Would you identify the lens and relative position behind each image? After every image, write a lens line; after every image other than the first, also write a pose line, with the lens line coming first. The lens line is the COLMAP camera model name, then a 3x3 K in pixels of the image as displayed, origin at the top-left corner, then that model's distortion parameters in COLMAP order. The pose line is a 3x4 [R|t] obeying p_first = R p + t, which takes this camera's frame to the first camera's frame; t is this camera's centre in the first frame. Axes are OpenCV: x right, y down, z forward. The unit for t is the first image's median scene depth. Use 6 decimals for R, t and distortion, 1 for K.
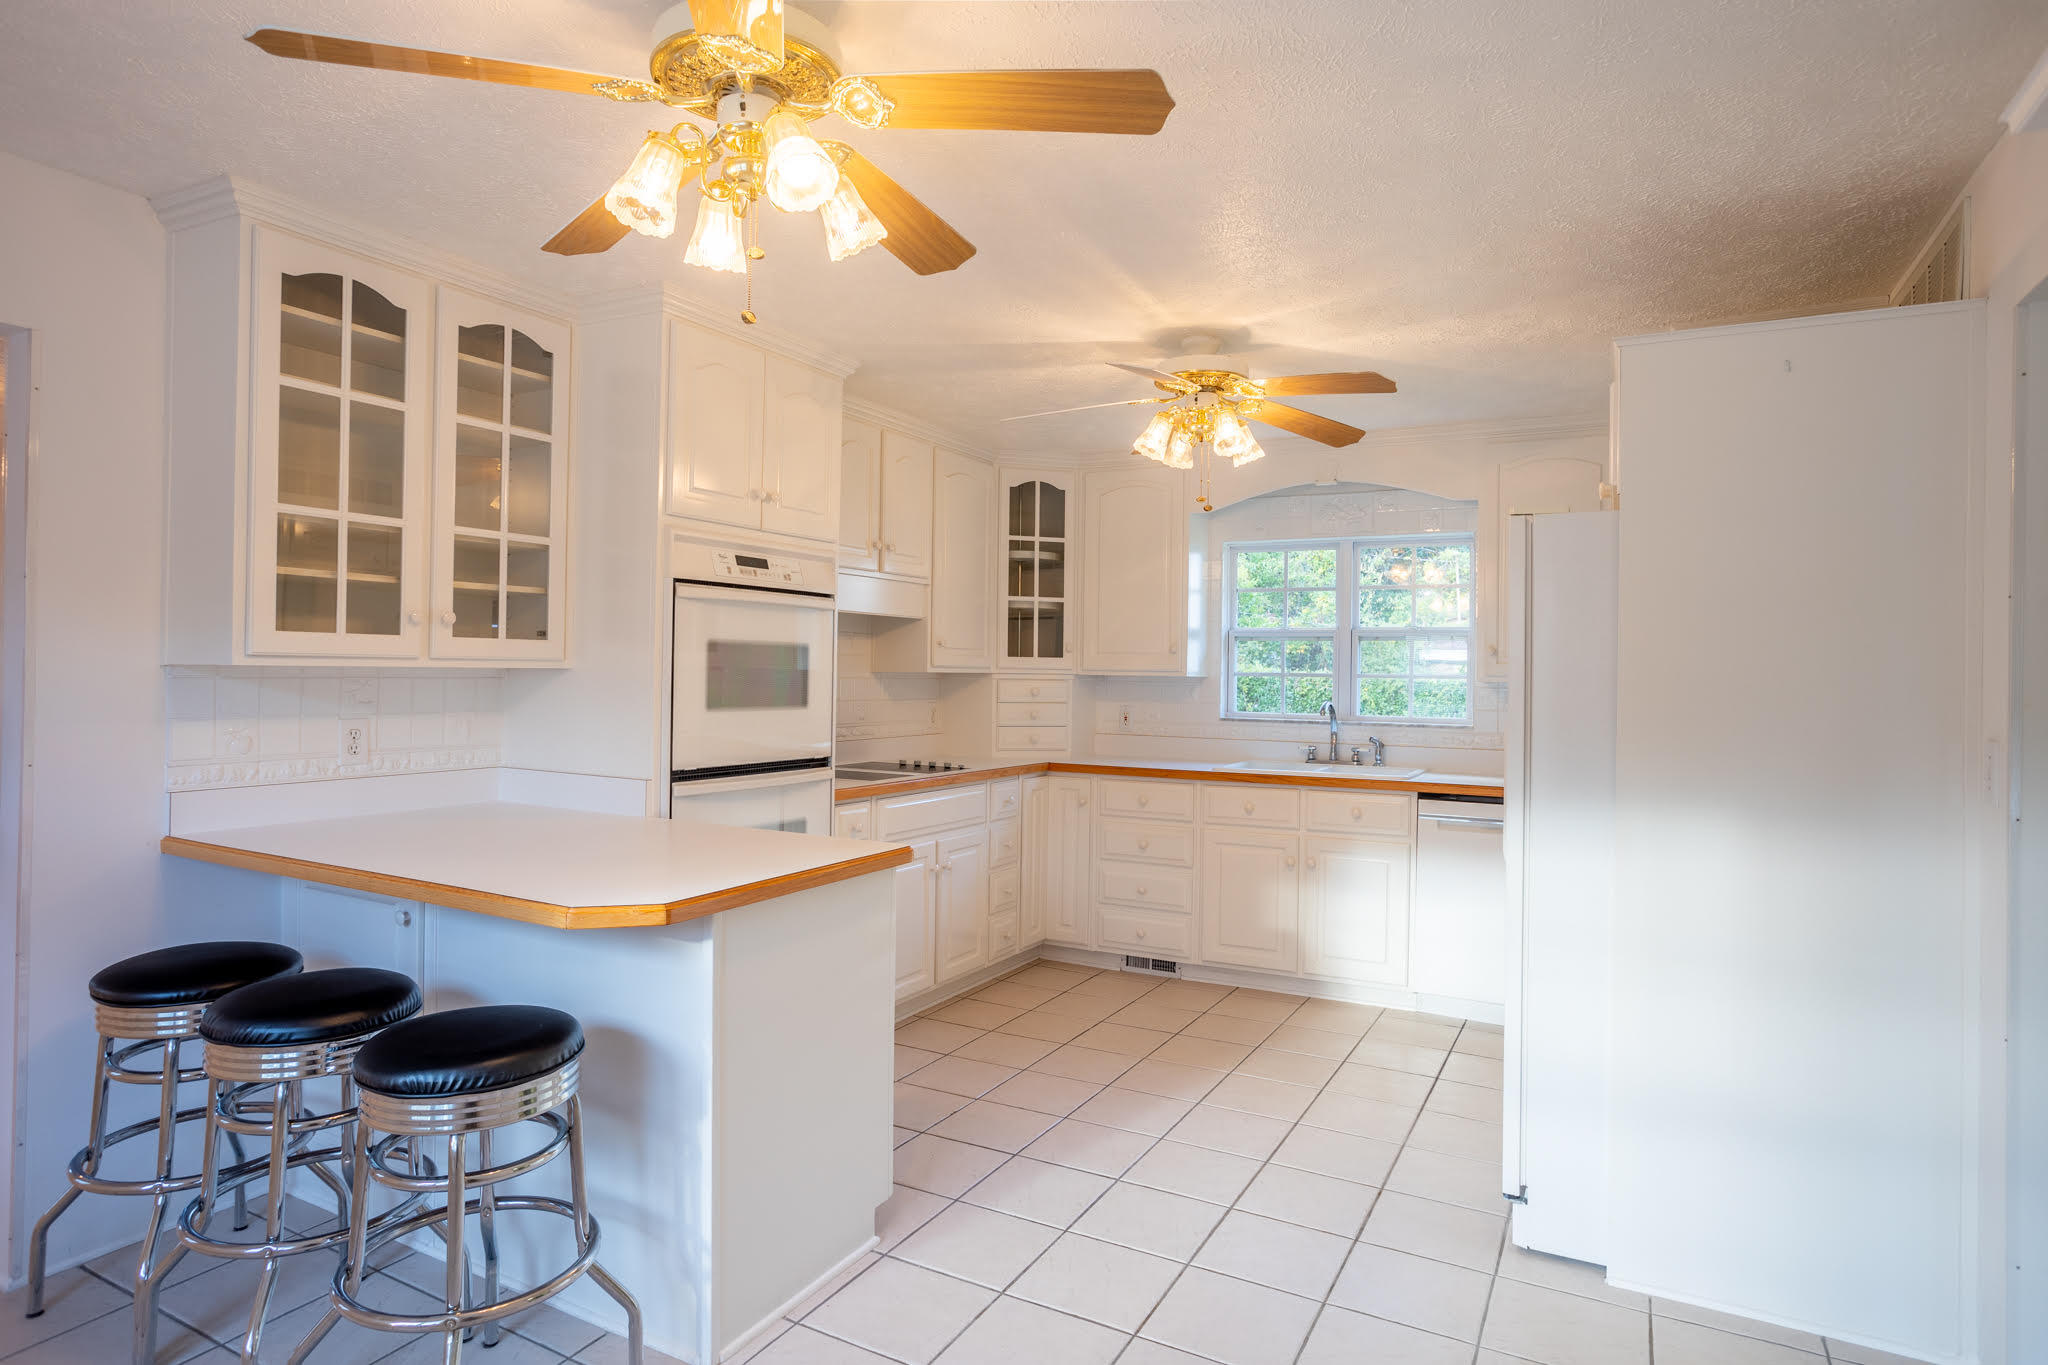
lens RADIAL K [[987.8, 0, 1024.1], [0, 987.8, 673.4], [0, 0, 1]] dist [-0.058393, 0.041144]
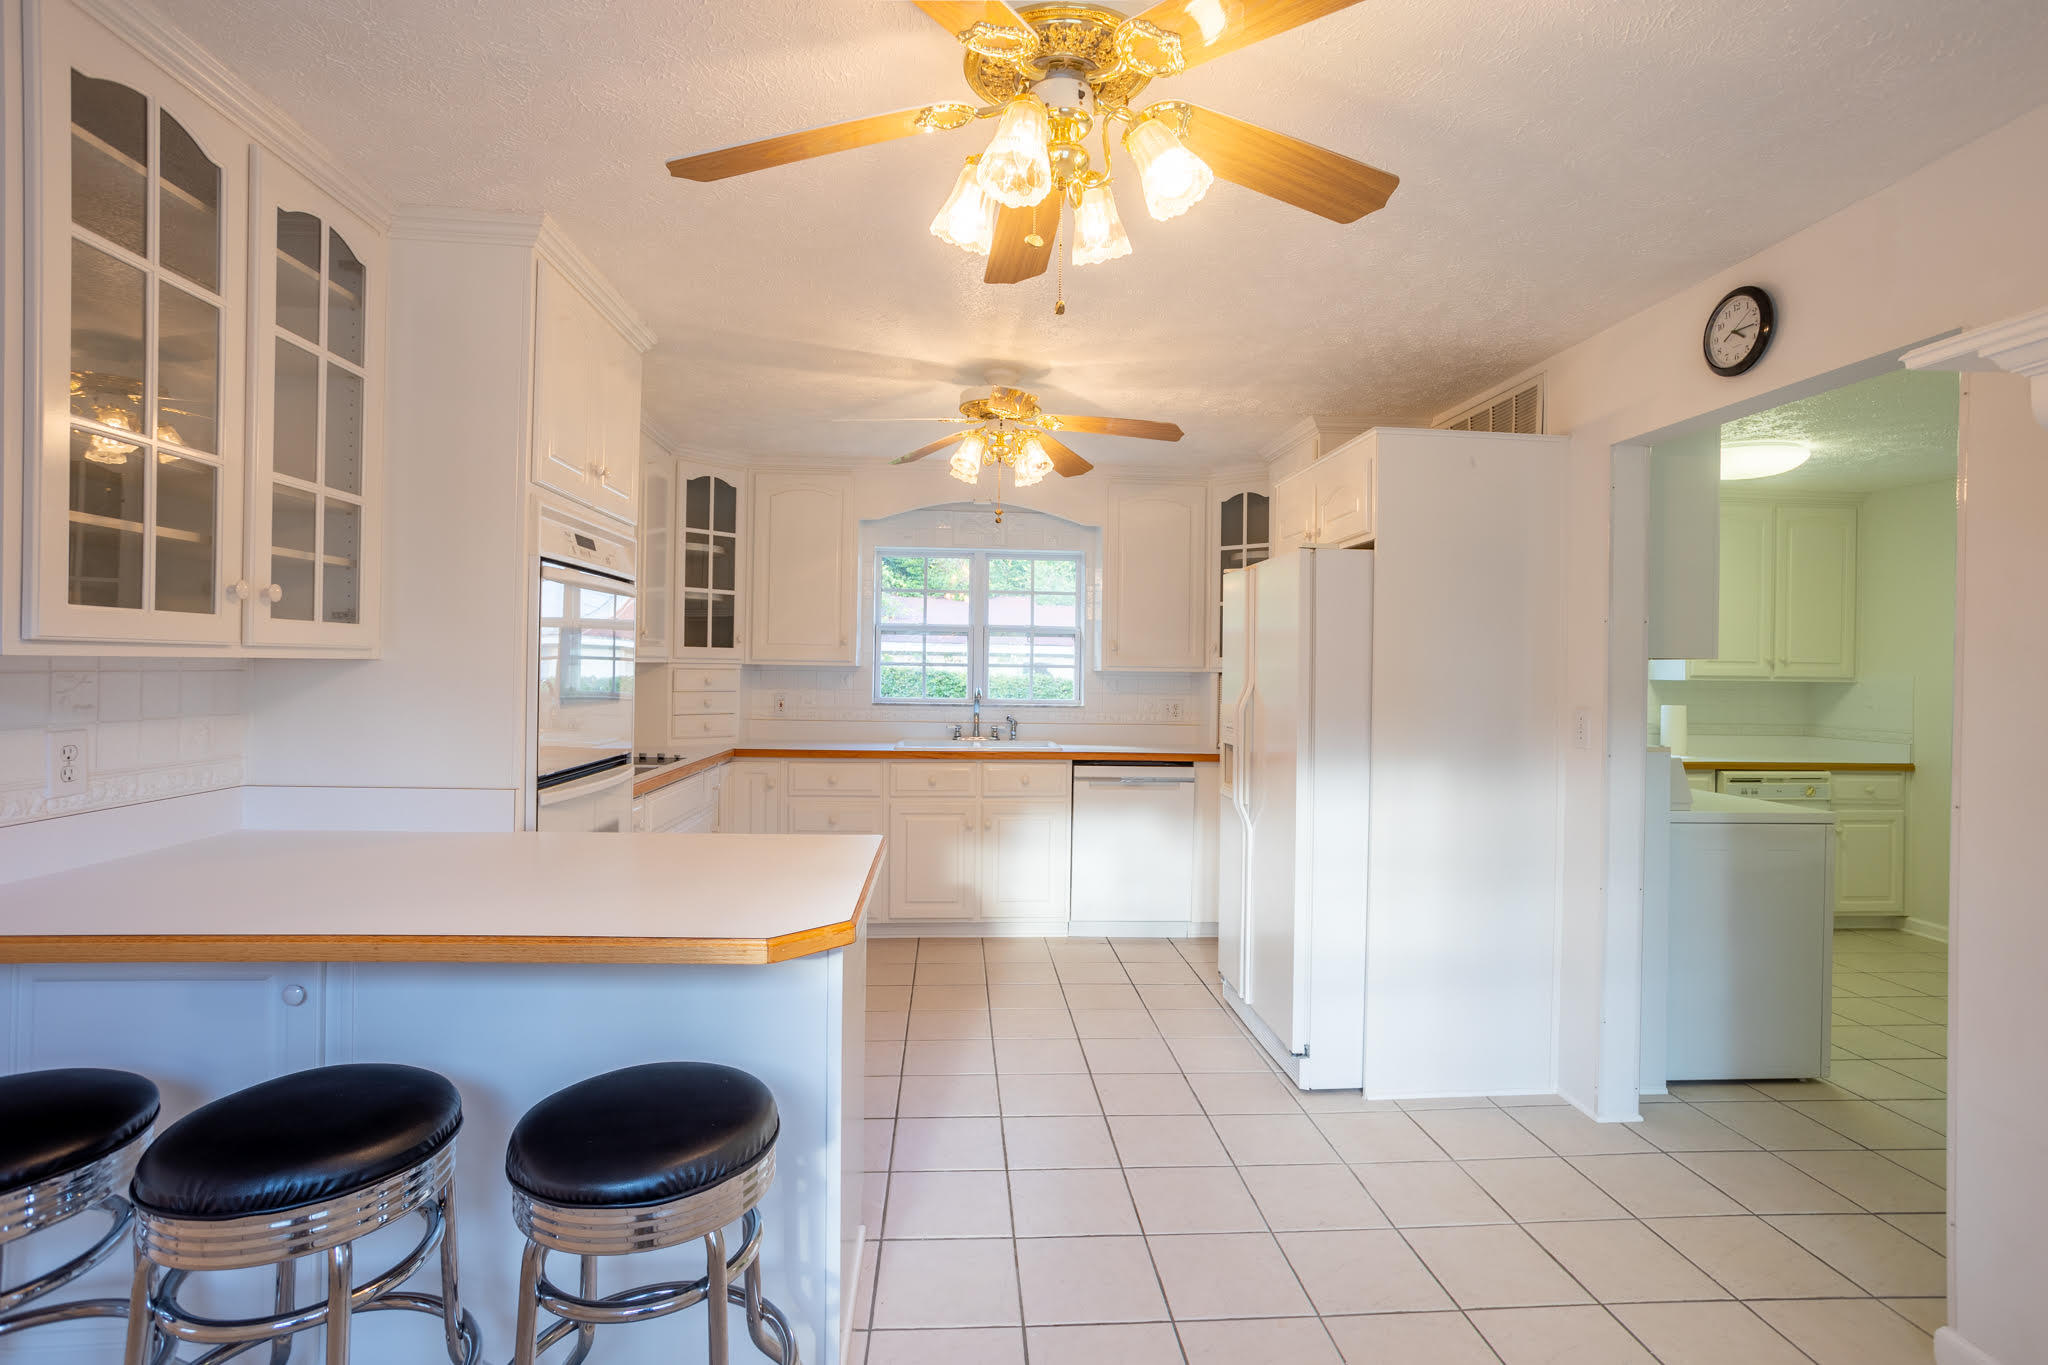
lens RADIAL K [[872.3, 0, 1028.3], [0, 872.3, 673.0], [0, 0, 1]] dist [-0.041702, 0.011458]
pose [[0.876343, -0.003571, 0.481675, -0.333958], [-0.002502, 0.999925, 0.011965, -0.003512], [-0.481682, -0.011691, 0.876268, 0.113770]]
